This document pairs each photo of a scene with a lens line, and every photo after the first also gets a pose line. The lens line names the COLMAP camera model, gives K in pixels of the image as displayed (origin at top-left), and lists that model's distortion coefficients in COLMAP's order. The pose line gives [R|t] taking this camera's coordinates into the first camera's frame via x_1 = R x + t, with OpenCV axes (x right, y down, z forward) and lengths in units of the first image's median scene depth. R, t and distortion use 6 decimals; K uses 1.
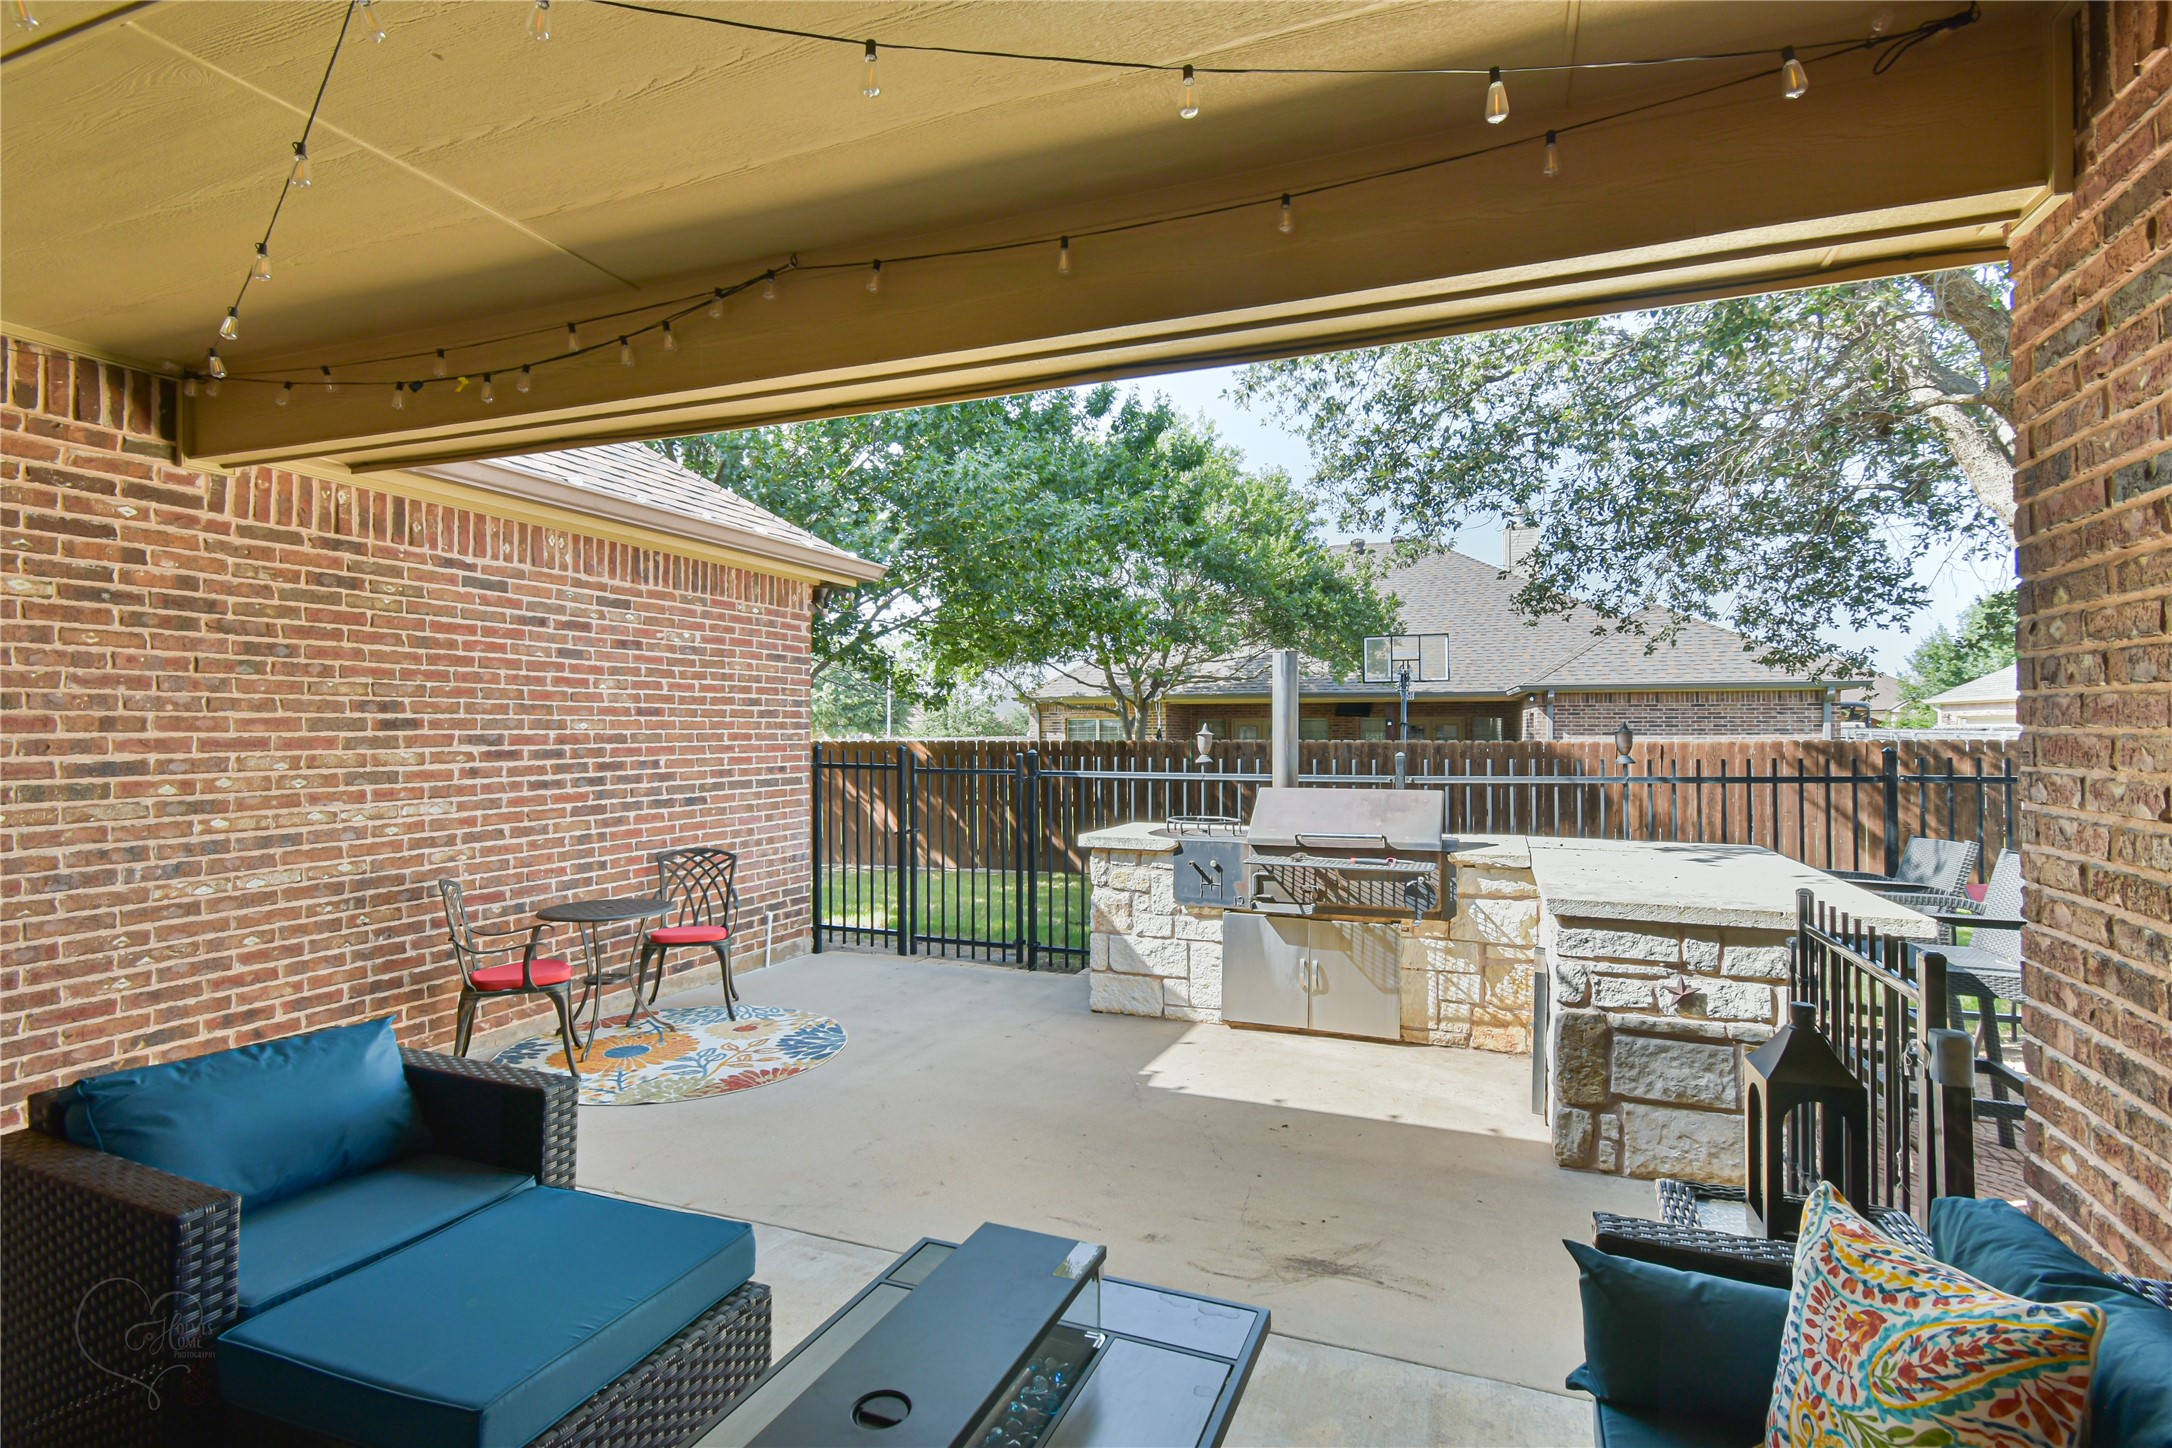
lens RADIAL K [[971.2, 0, 1086.0], [0, 971.2, 724.0], [0, 0, 1]] dist [0.000945, 0.000340]
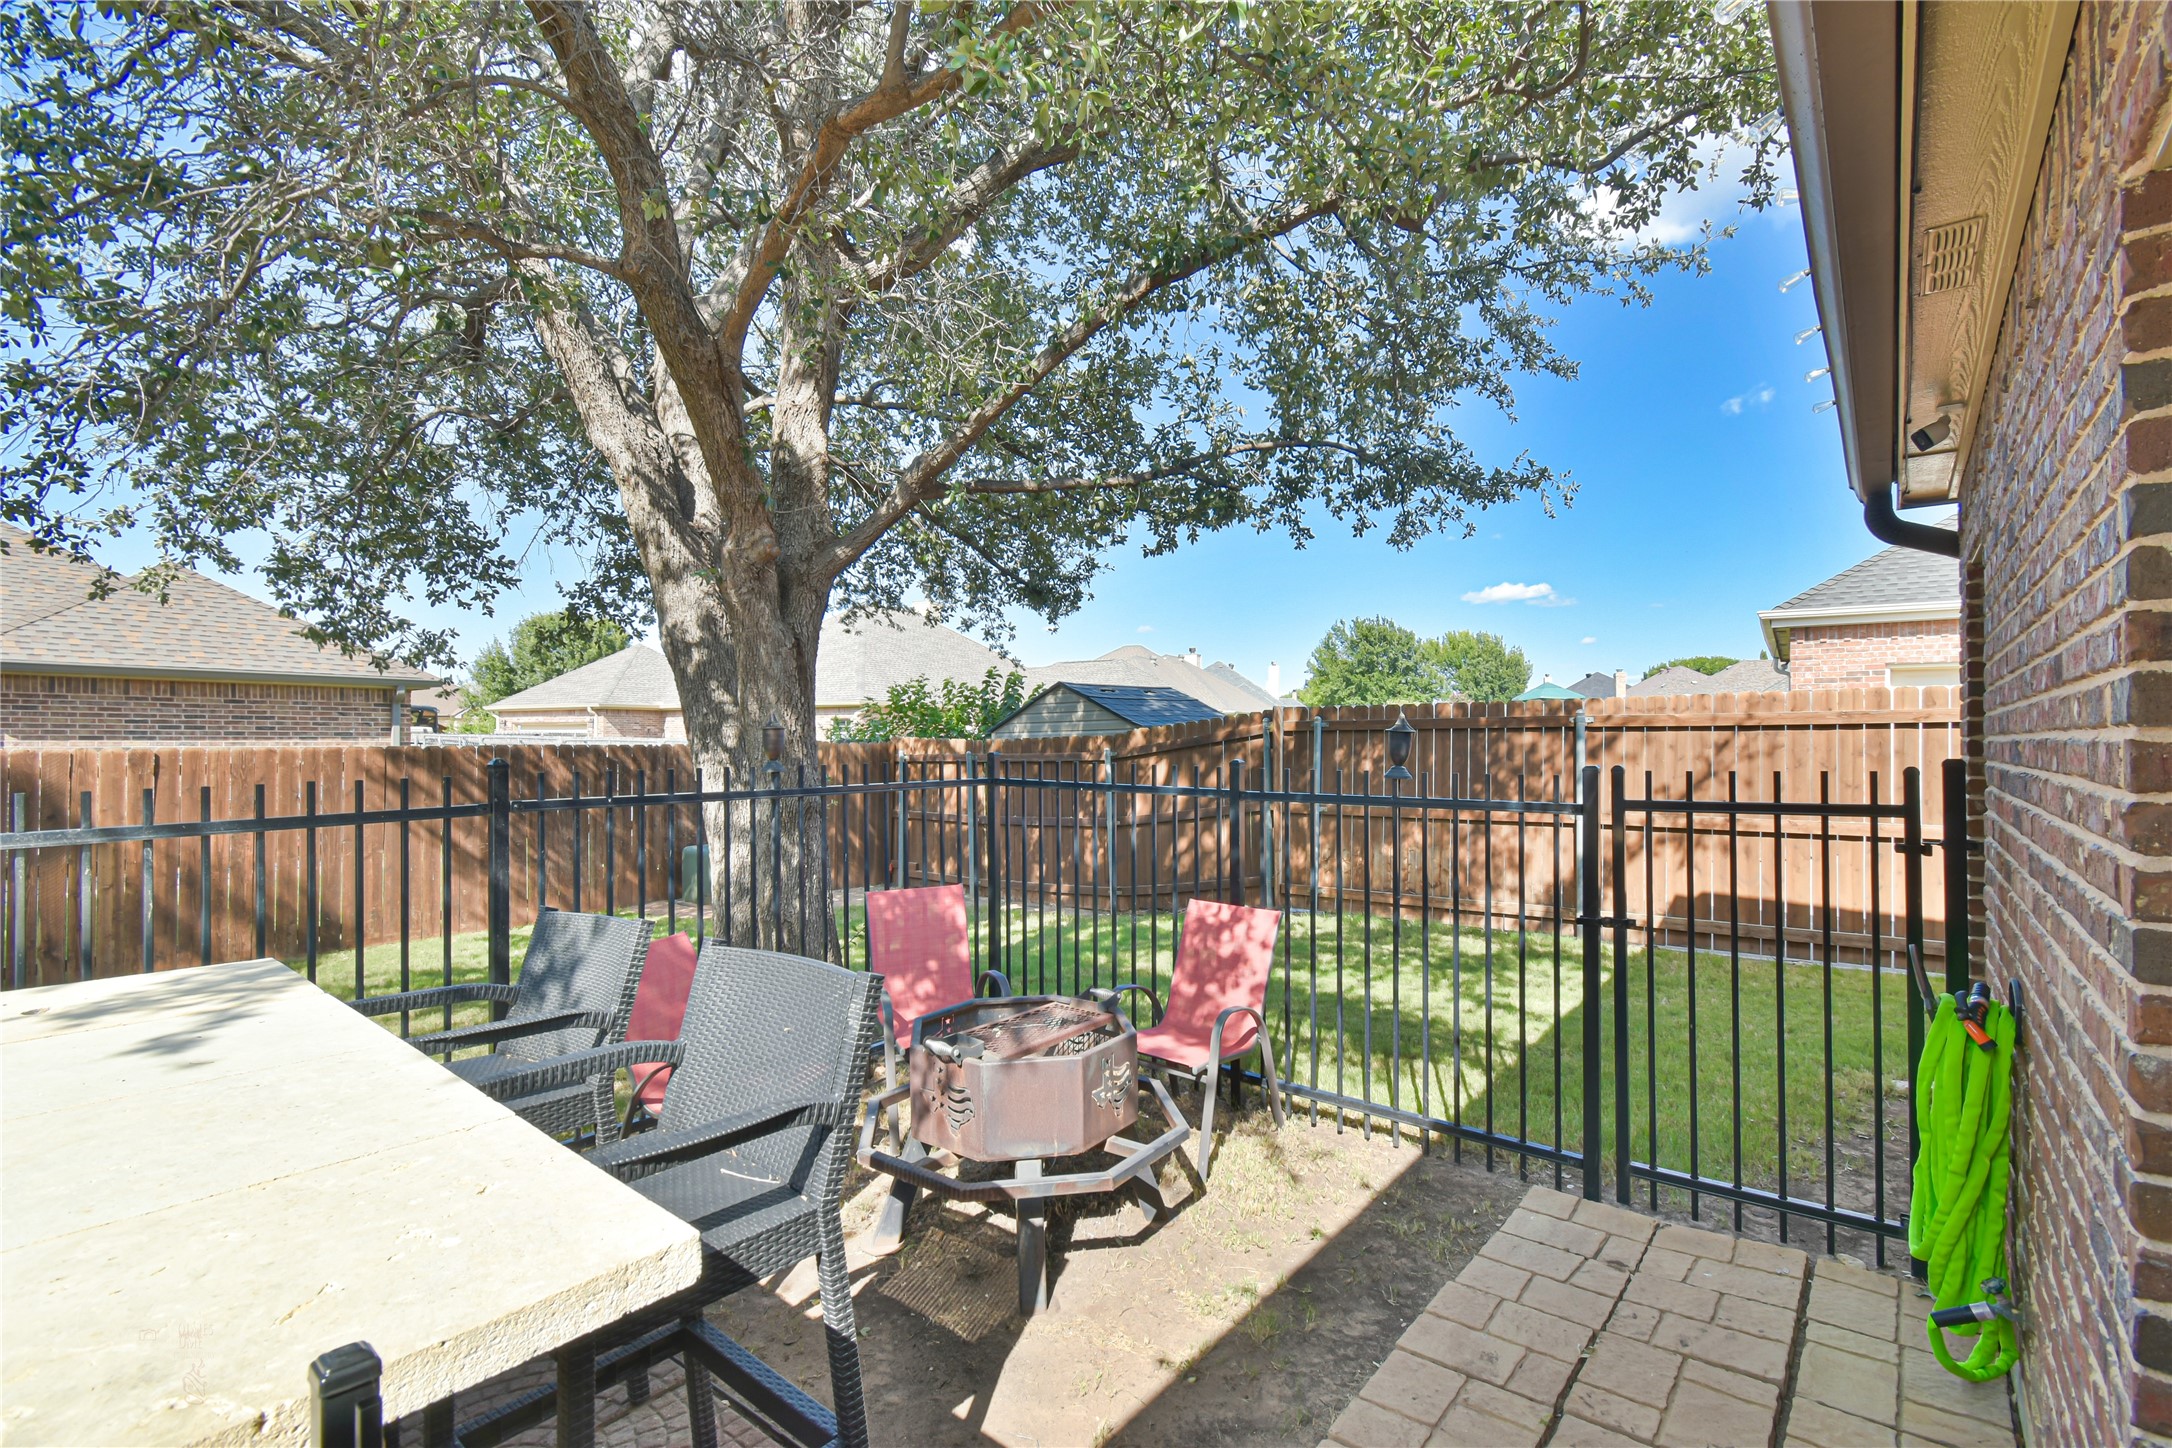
lens RADIAL K [[1013.6, 0, 1086.0], [0, 1013.6, 724.0], [0, 0, 1]] dist [0.002654, 0.000681]
pose [[0.316271, 0.017018, 0.948516, 0.320120], [-0.013010, 0.999823, -0.013600, 0.004547], [-0.948580, -0.008039, 0.316437, 0.419600]]
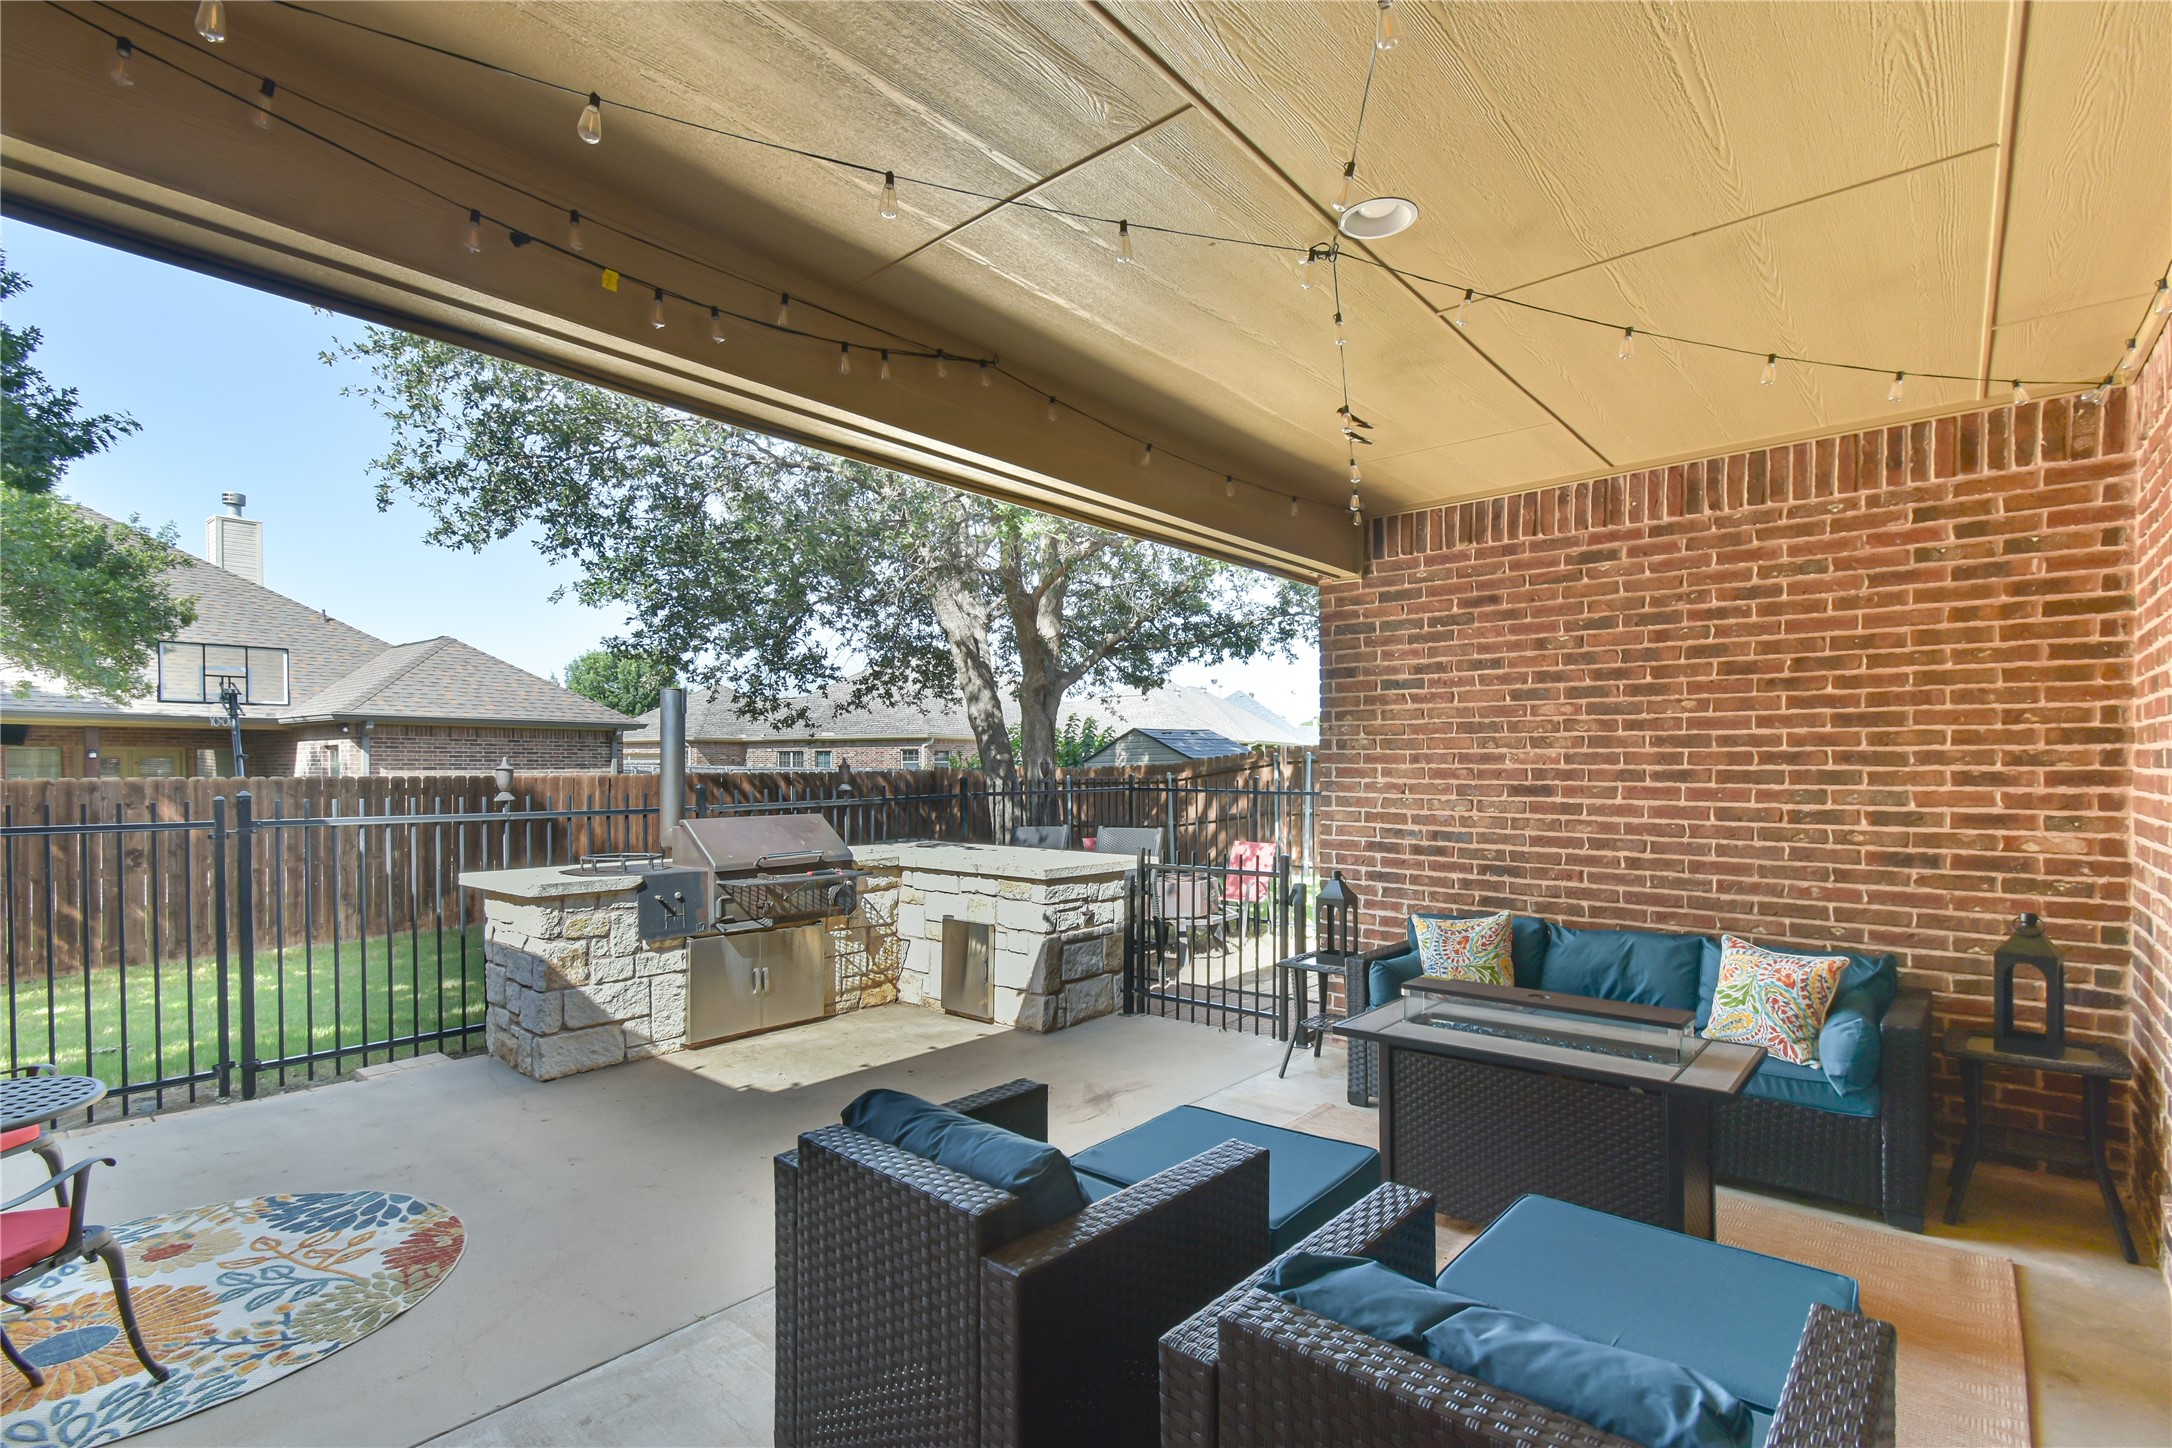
lens RADIAL K [[1008.4, 0, 1046.4], [0, 1008.4, 777.9], [0, 0, 1]] dist [0.002056, 0.000051]
pose [[0.370511, -0.009520, 0.928779, -0.690869], [-0.008118, 0.999876, 0.013487, 0.002764], [-0.928792, -0.012537, 0.370388, 0.241892]]
